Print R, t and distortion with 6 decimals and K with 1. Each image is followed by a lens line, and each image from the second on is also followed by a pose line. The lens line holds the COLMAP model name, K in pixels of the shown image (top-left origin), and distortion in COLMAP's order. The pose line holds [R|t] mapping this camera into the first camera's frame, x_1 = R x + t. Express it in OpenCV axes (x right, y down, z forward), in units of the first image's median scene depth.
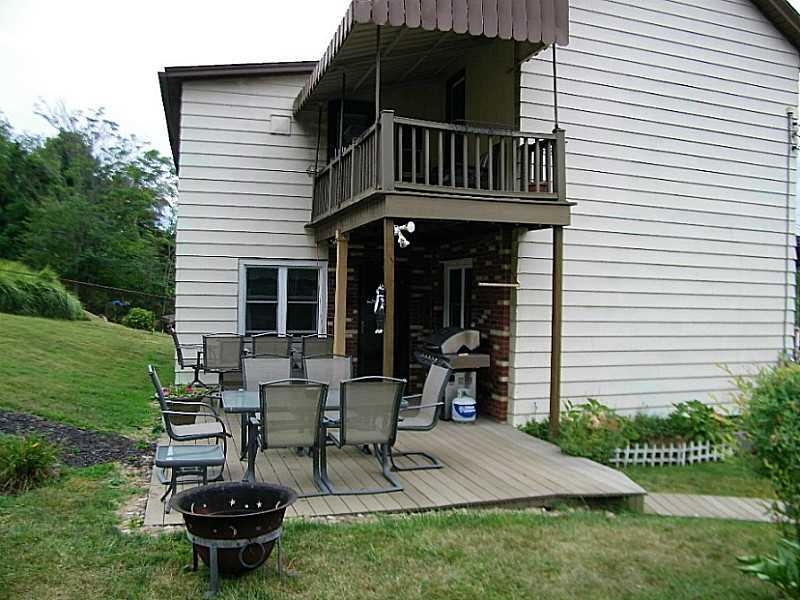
lens RADIAL K [[690.7, 0, 411.9], [0, 690.7, 303.9], [0, 0, 1]] dist [-0.192620, 0.192771]
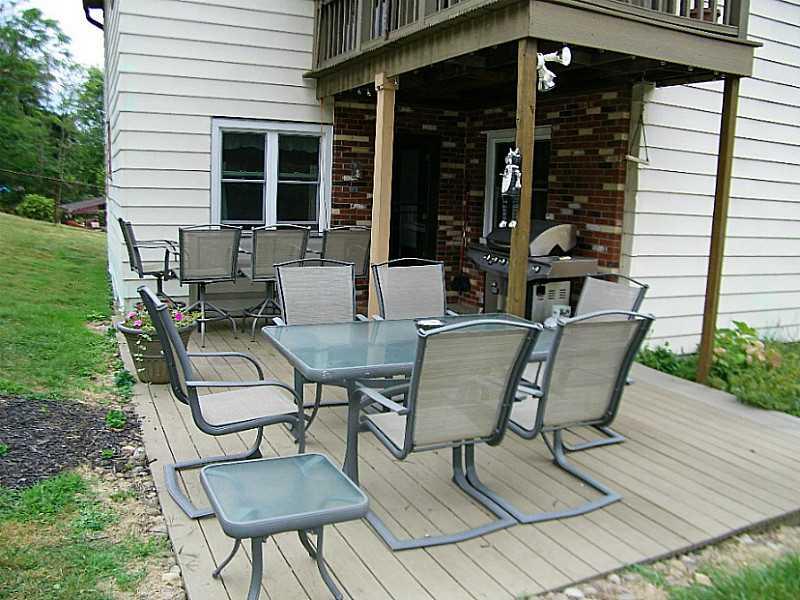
lens RADIAL K [[690.7, 0, 411.9], [0, 690.7, 303.9], [0, 0, 1]] dist [-0.192620, 0.192771]
pose [[0.989863, -0.003753, 0.141976, -0.148504], [-0.018493, 0.987734, 0.155044, 0.011074], [-0.140816, -0.156098, 0.977652, 0.266197]]
